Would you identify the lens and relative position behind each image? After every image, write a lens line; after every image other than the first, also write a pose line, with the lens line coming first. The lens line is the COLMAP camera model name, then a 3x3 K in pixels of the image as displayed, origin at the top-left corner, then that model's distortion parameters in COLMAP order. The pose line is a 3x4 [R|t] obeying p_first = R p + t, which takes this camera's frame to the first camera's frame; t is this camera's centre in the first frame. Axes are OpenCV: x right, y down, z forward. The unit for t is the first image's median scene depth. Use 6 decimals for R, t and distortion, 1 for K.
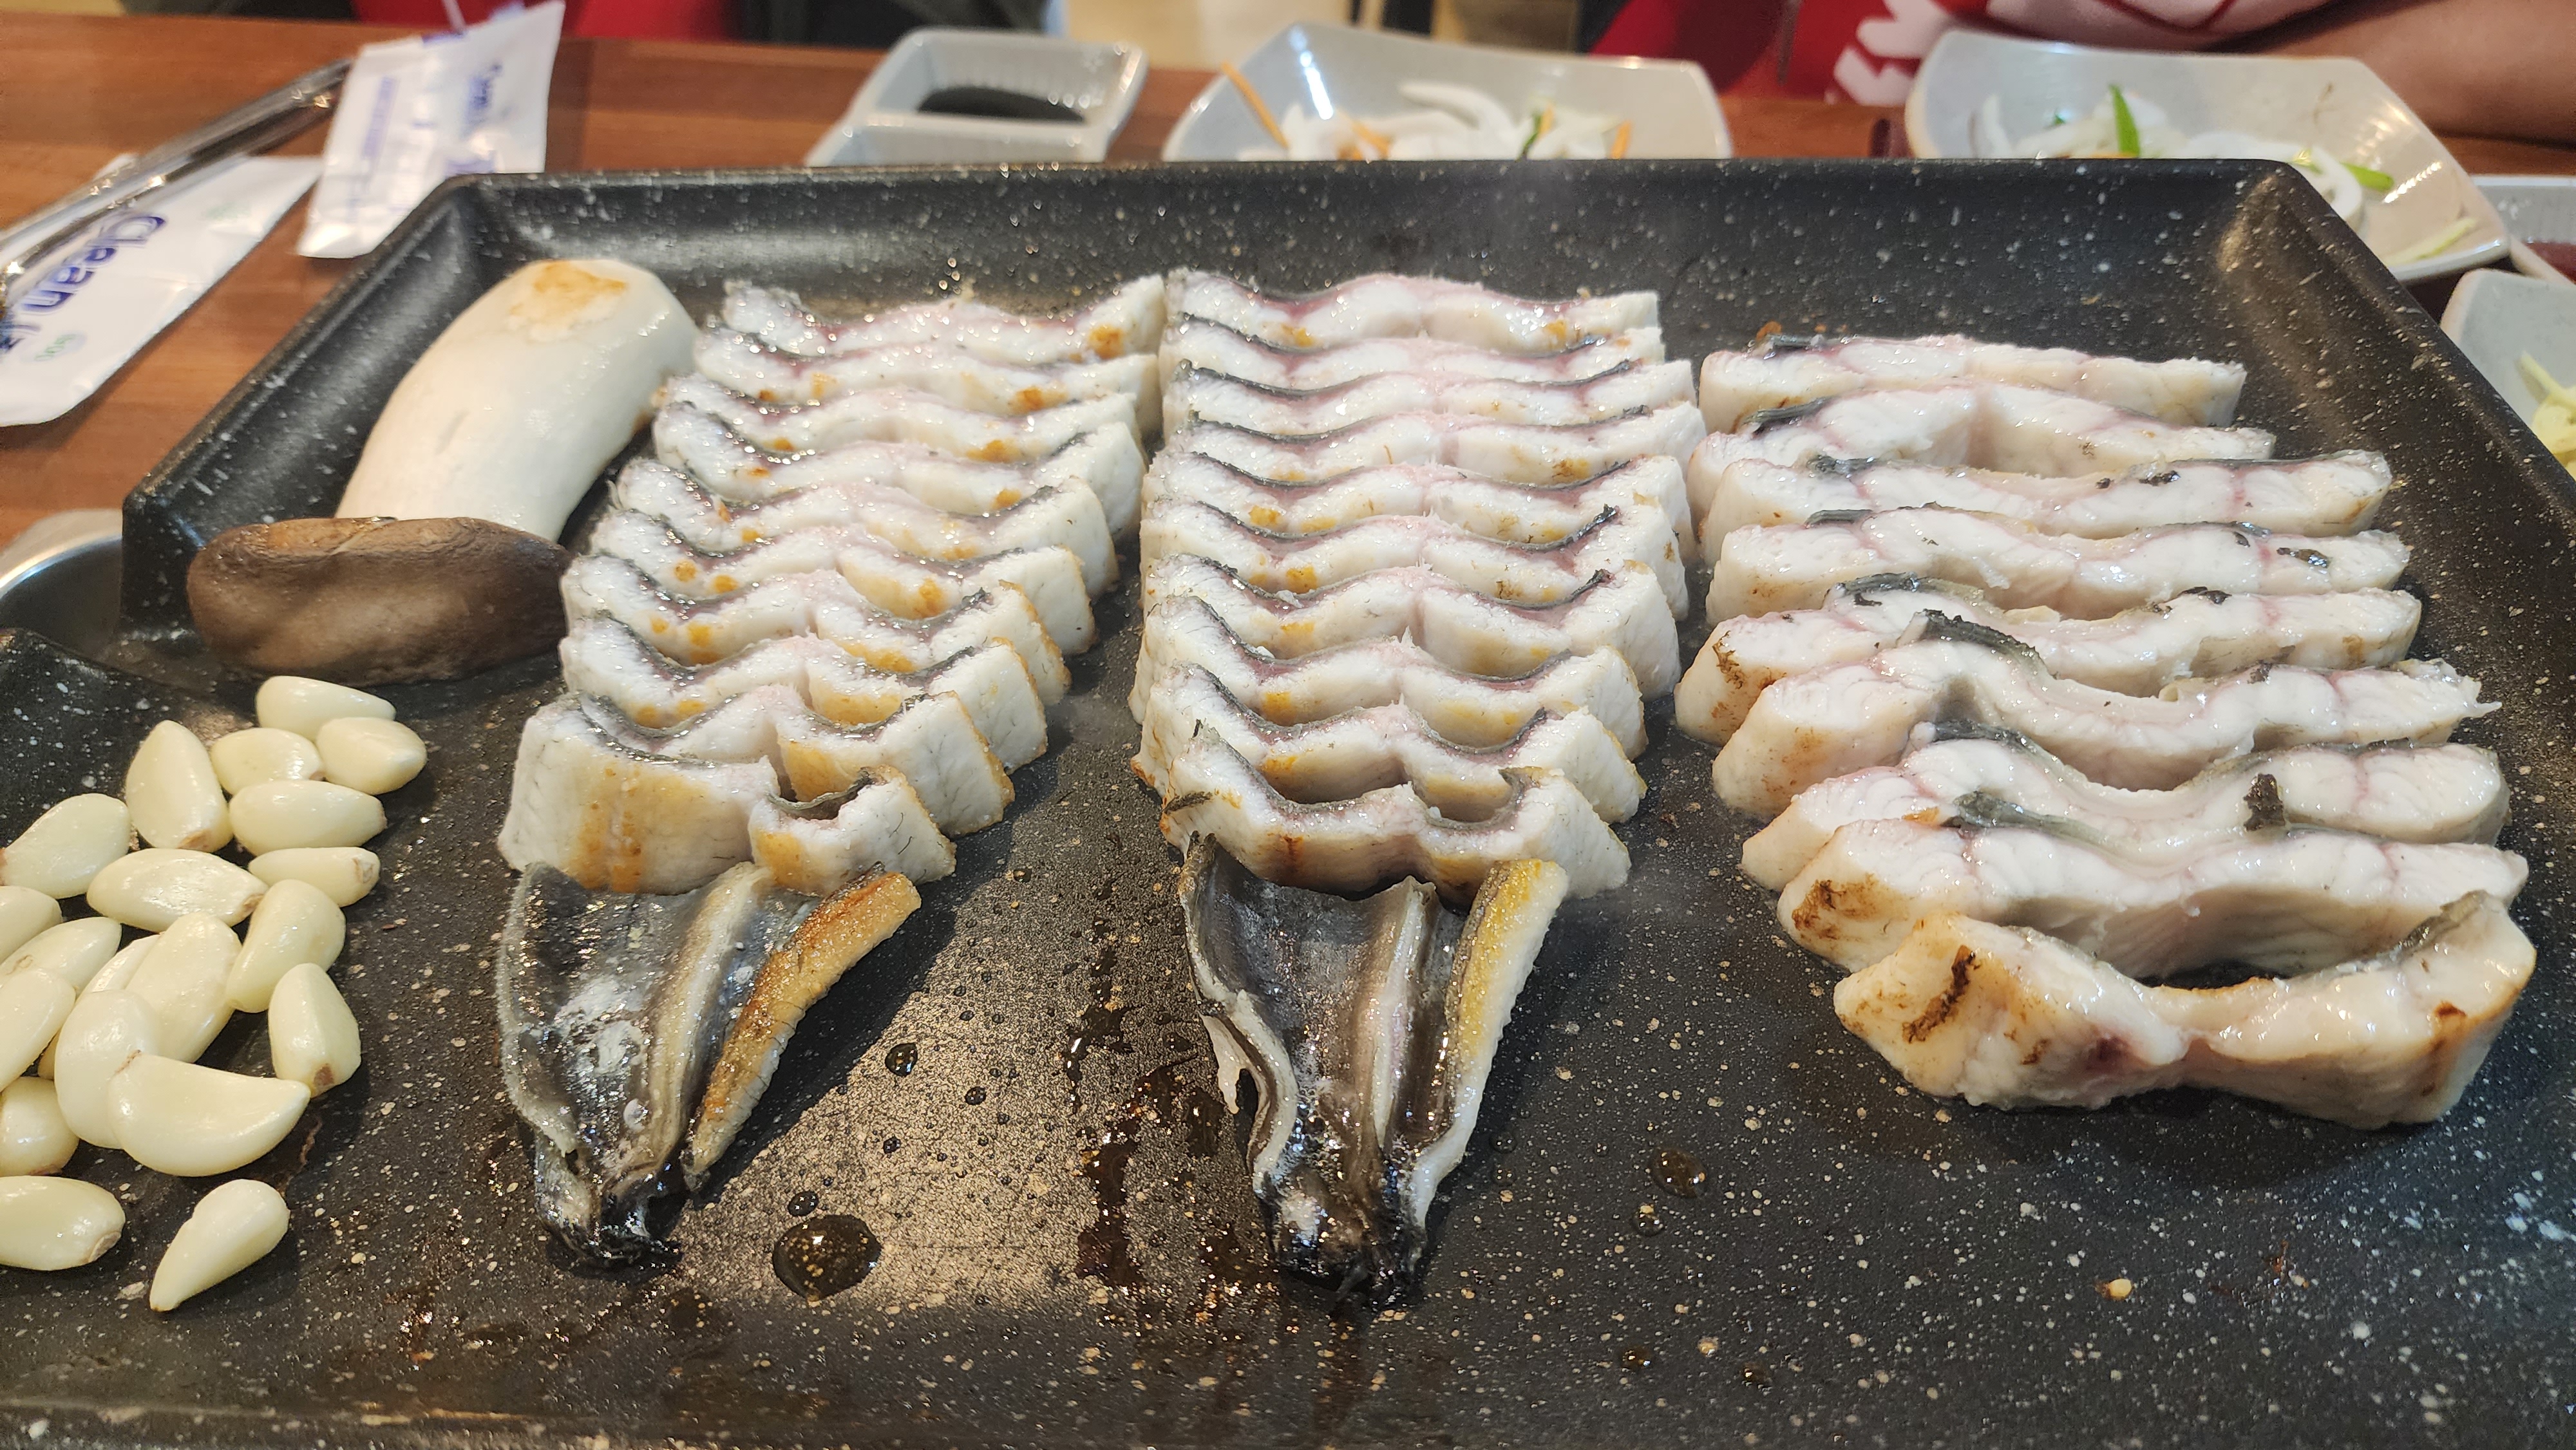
lens RADIAL K [[1667.6, 0, 1244.8], [0, 1667.6, 733.4], [0, 0, 1]] dist [0.008770, -0.026442]
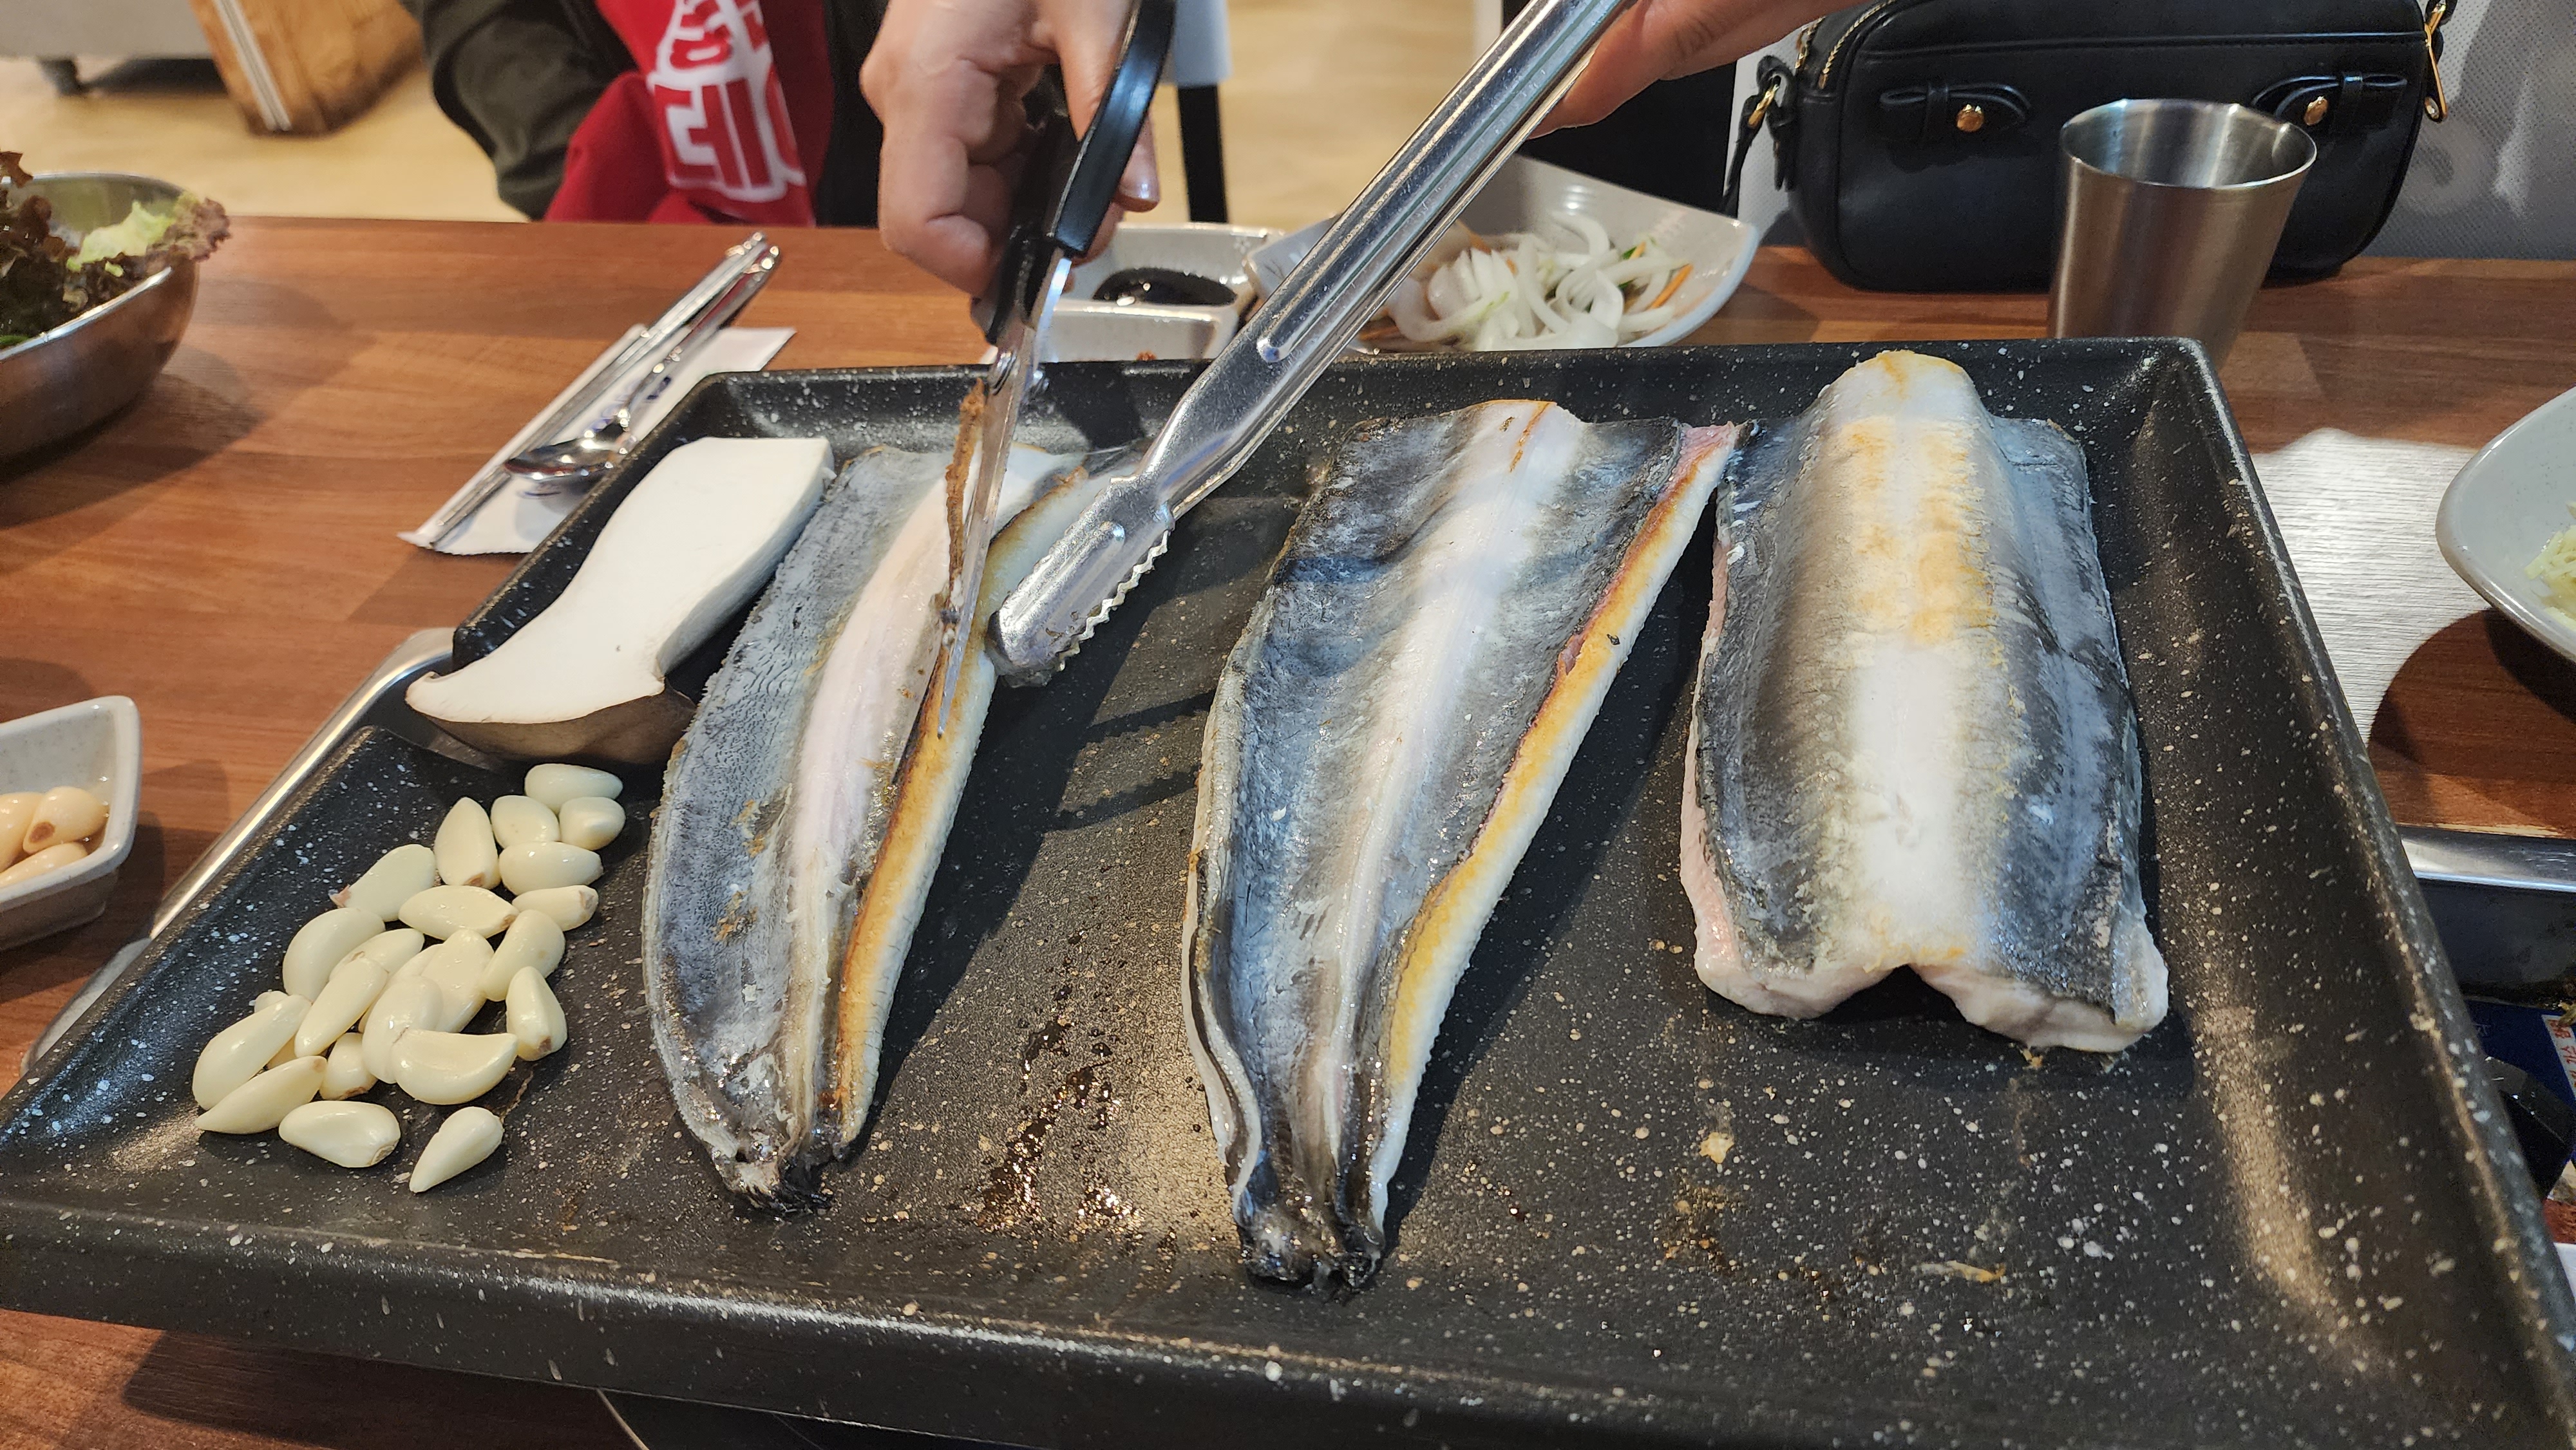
lens RADIAL K [[1667.6, 0, 1282.0], [0, 1667.6, 716.0], [0, 0, 1]] dist [0.008770, -0.026442]
pose [[0.984739, 0.016503, -0.173254, 0.295506], [-0.024735, 0.998660, -0.045459, -0.027219], [0.172272, 0.049051, 0.983827, -0.296324]]
